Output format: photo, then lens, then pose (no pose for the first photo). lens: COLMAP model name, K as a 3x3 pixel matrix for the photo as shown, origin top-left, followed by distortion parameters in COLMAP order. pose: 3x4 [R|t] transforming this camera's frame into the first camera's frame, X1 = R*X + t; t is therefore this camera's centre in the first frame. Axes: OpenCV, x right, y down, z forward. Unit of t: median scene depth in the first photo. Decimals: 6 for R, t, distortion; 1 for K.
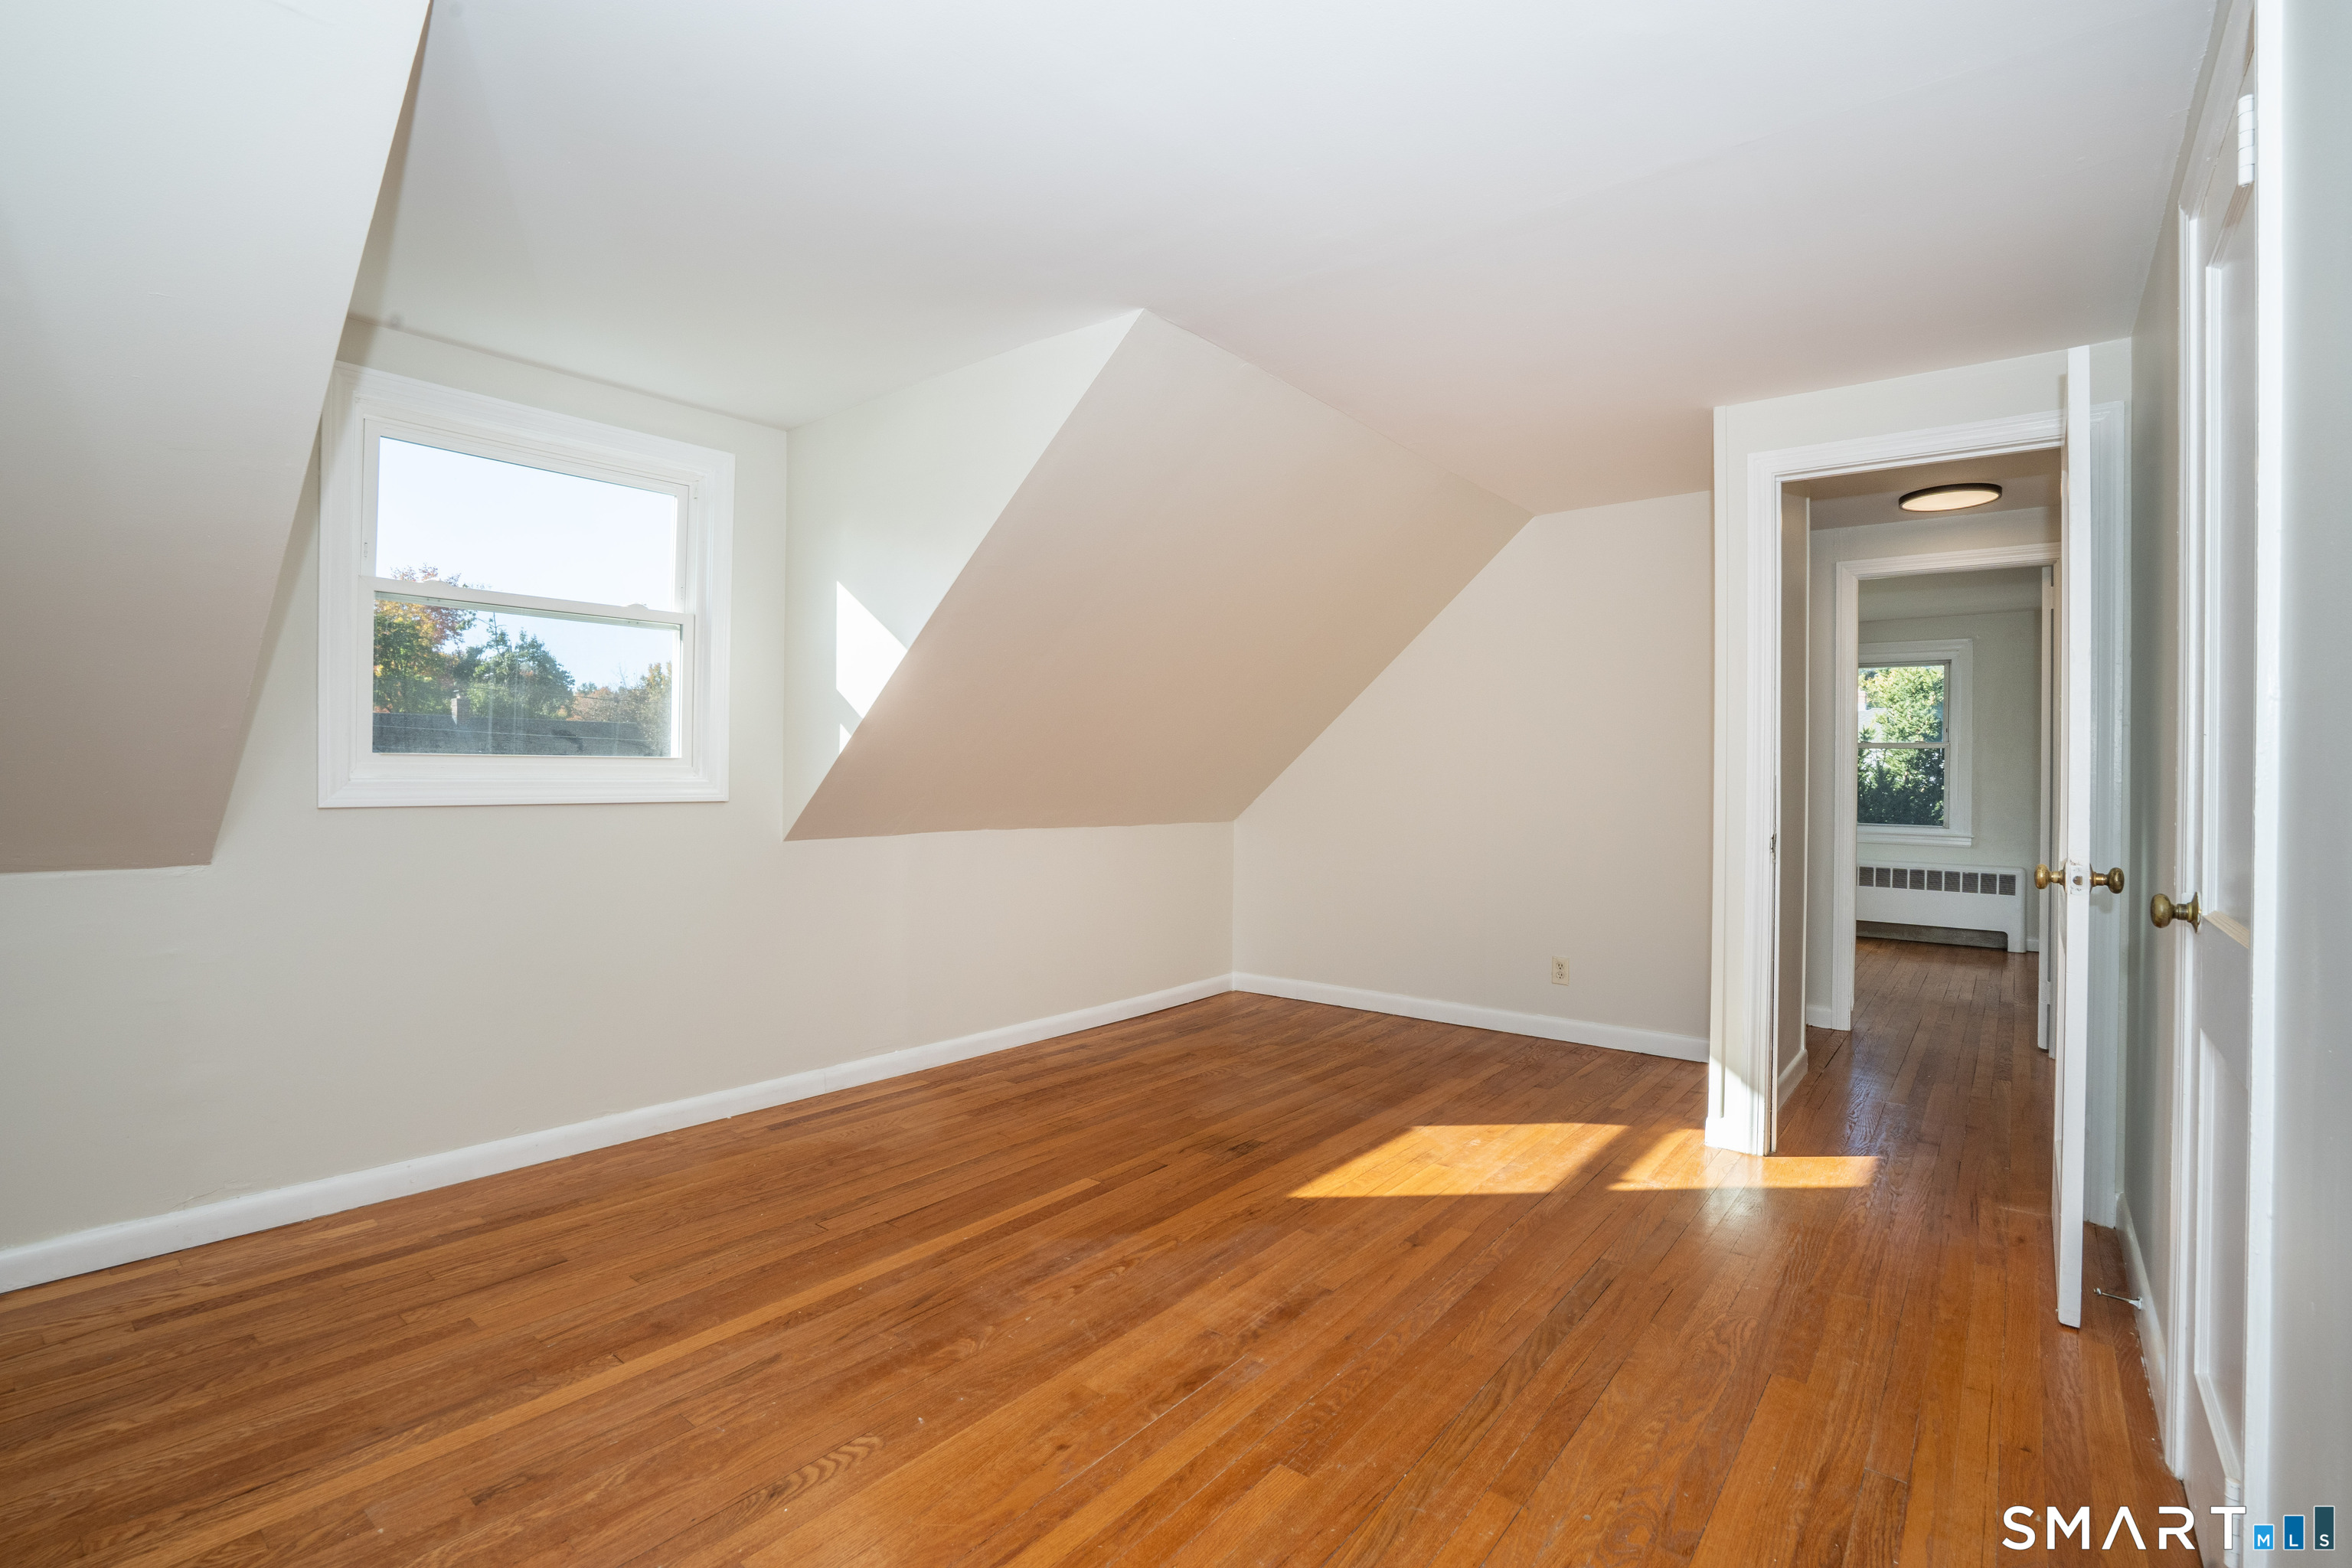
lens RADIAL K [[1077.2, 0, 1157.8], [0, 1077.2, 780.5], [0, 0, 1]] dist [-0.028358, 0.006859]
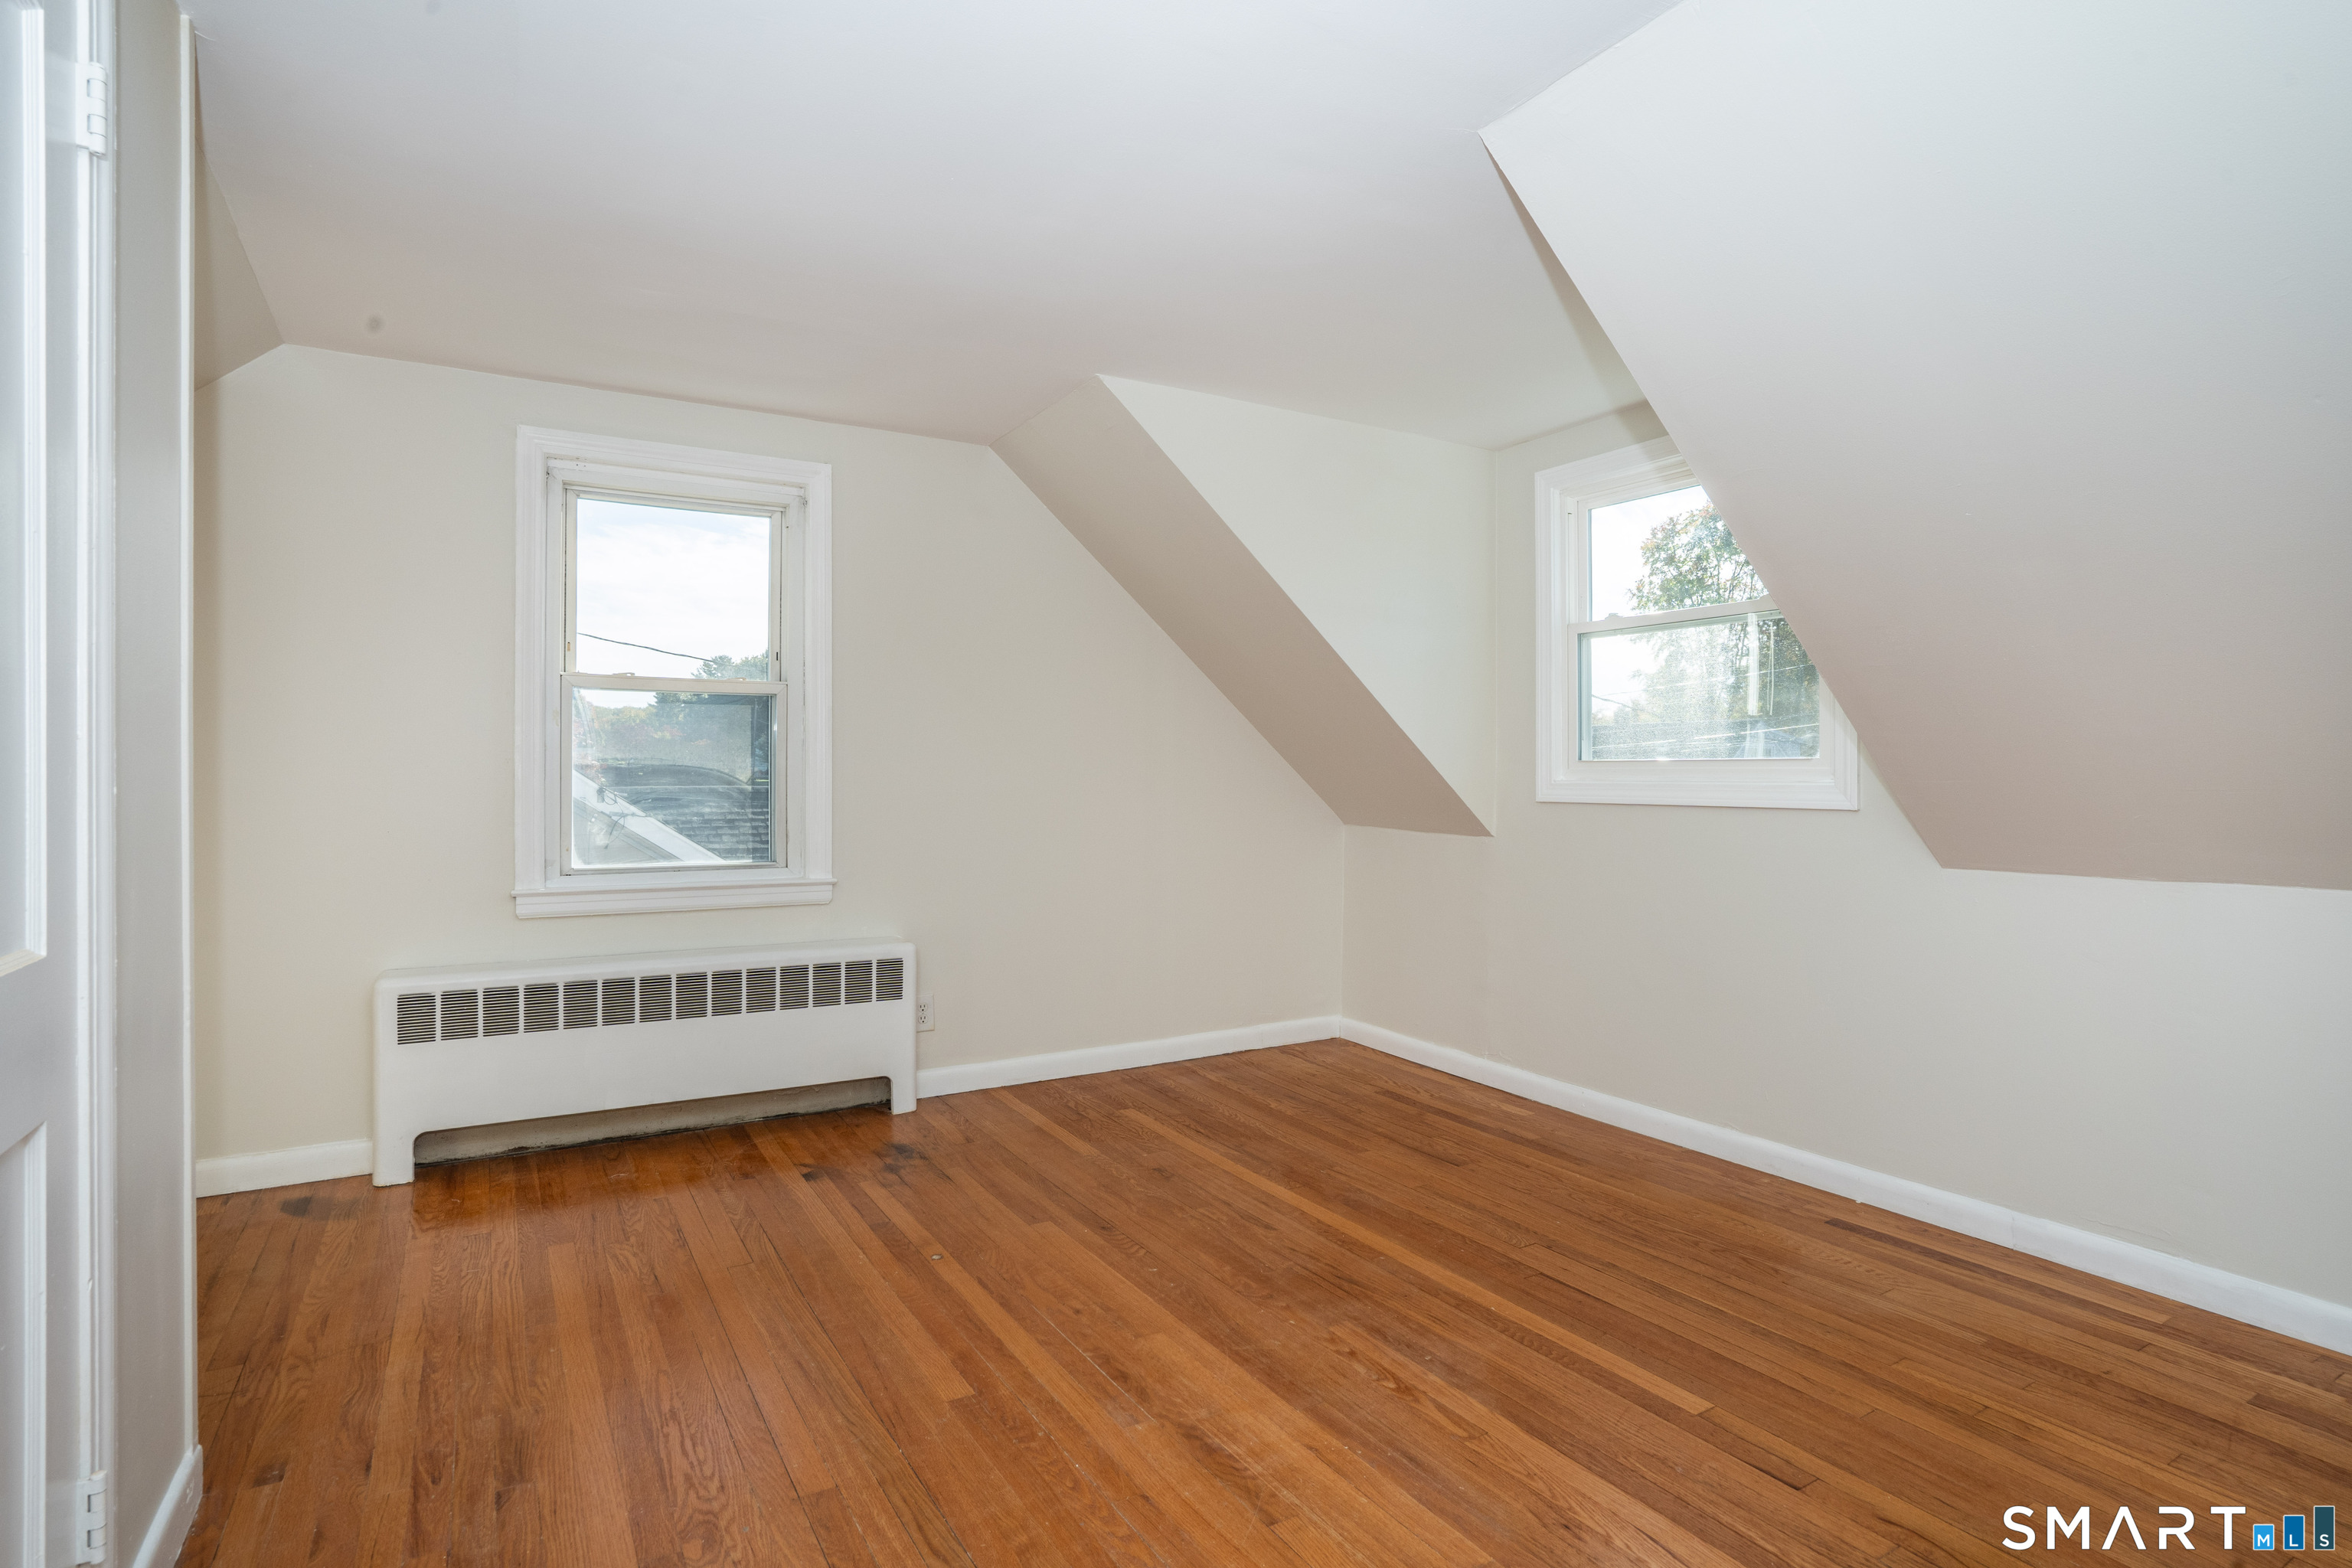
lens RADIAL K [[1162.8, 0, 1172.7], [0, 1162.8, 765.1], [0, 0, 1]] dist [-0.021110, 0.005453]
pose [[-0.335292, -0.020045, -0.941901, 0.770647], [-0.009065, 0.999796, -0.018050, 0.007987], [0.942071, 0.002486, -0.335405, 1.036563]]
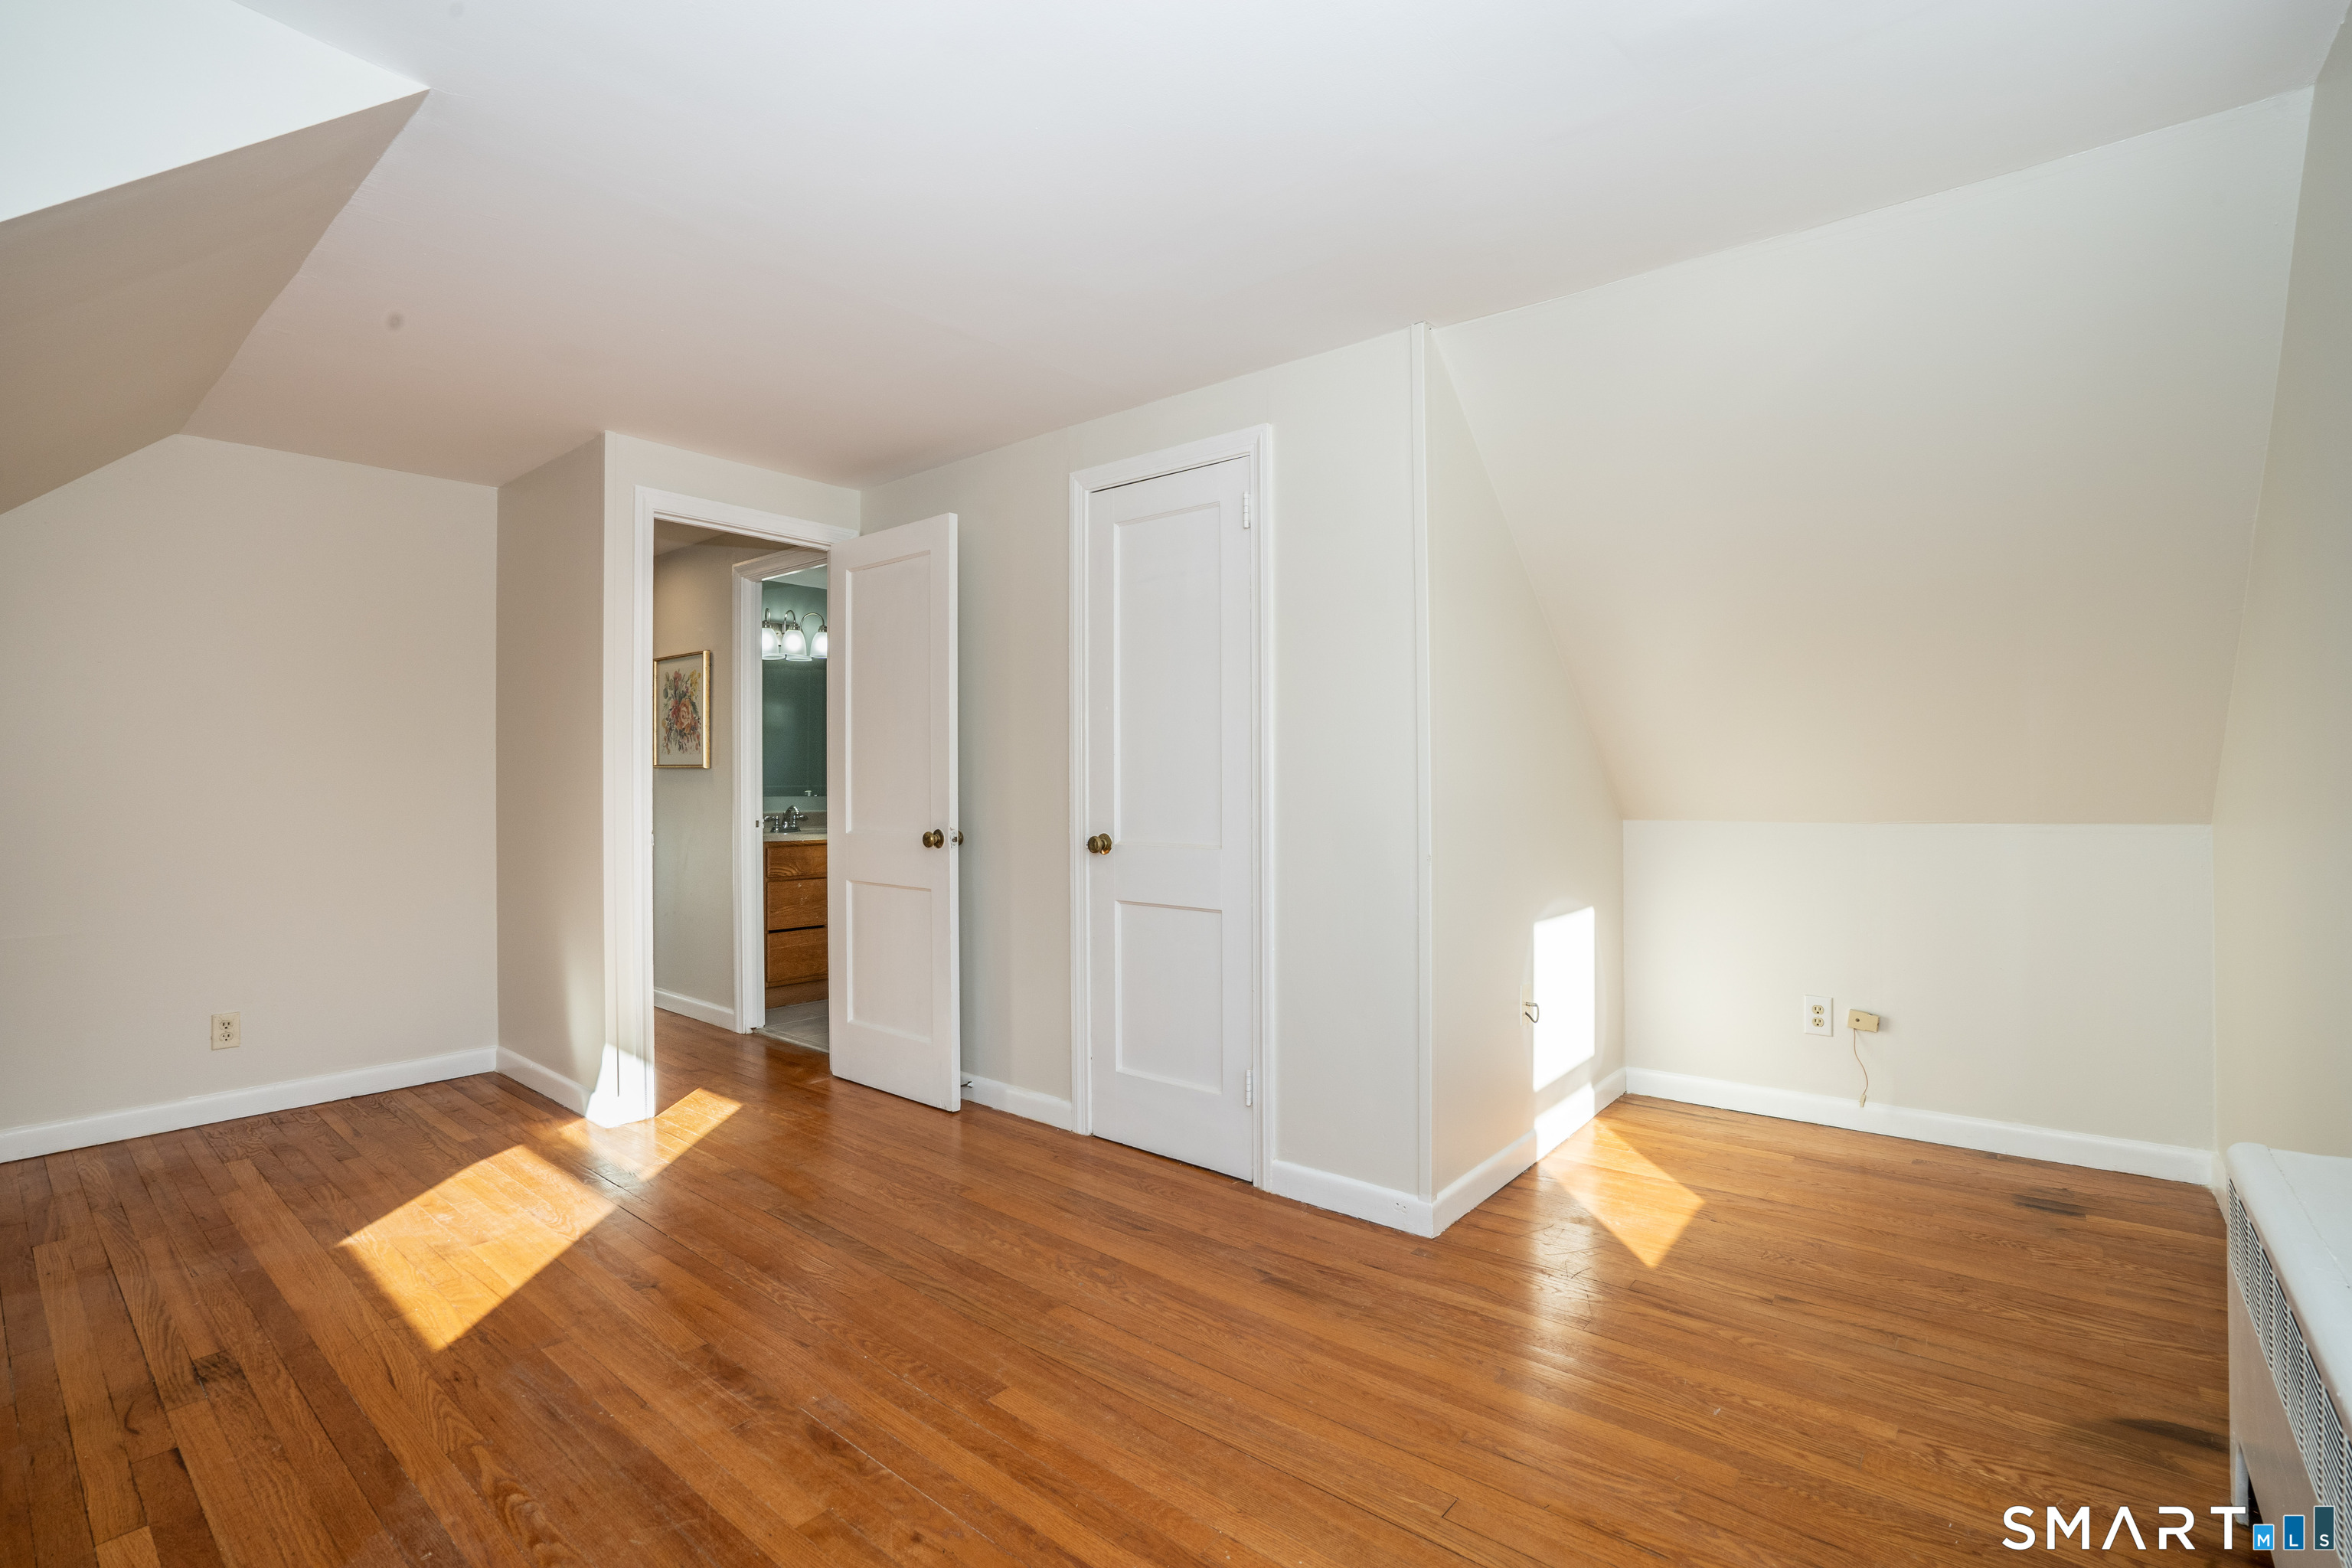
lens RADIAL K [[1077.2, 0, 1167.4], [0, 1077.2, 800.6], [0, 0, 1]] dist [-0.028358, 0.006859]
pose [[0.011188, -0.026032, 0.999599, -0.638720], [0.008498, 0.999627, 0.025938, -0.006720], [-0.999901, 0.008205, 0.011405, 0.517927]]
